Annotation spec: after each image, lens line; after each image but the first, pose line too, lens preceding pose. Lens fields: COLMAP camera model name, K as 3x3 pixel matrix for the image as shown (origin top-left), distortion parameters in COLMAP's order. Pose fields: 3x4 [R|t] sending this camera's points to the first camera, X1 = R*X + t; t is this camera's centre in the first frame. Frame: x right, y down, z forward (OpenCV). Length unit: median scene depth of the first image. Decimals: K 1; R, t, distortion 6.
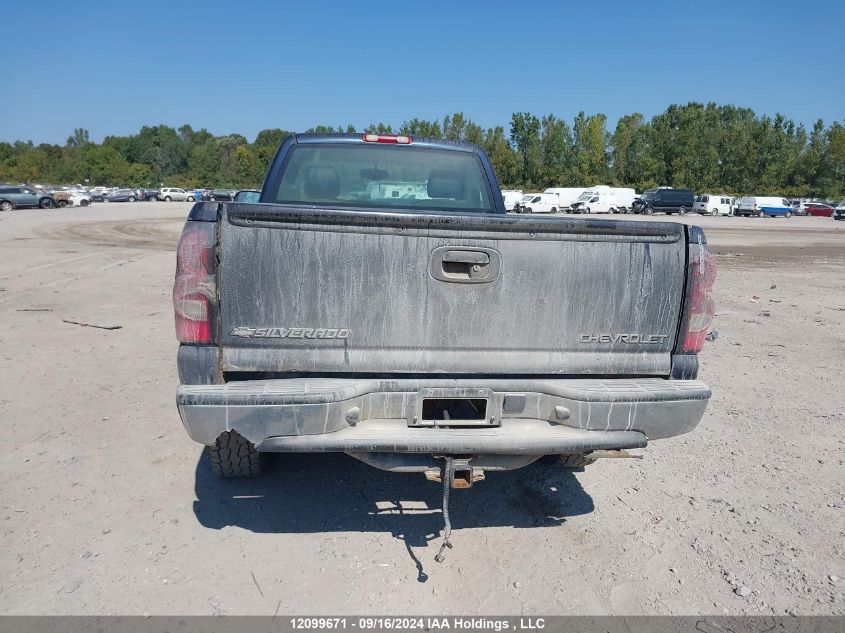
lens RADIAL K [[675.6, 0, 420.9], [0, 675.6, 315.3], [0, 0, 1]] dist [0.043810, -0.043962]
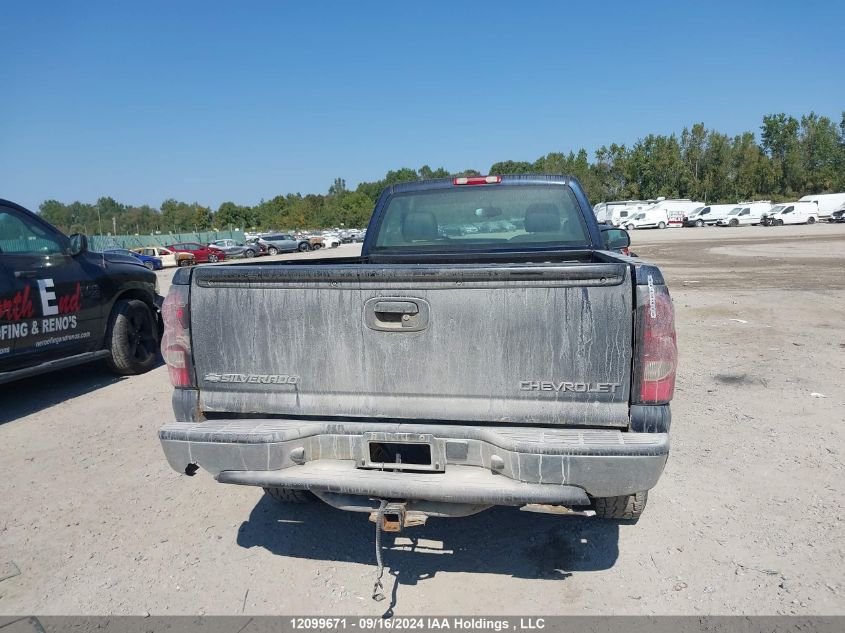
lens RADIAL K [[675.6, 0, 420.9], [0, 675.6, 315.3], [0, 0, 1]] dist [0.043810, -0.043962]
pose [[0.937087, -0.021420, -0.348439, 0.441895], [0.008065, 0.999178, -0.039736, -0.030338], [0.349004, 0.034426, 0.936489, 0.032860]]
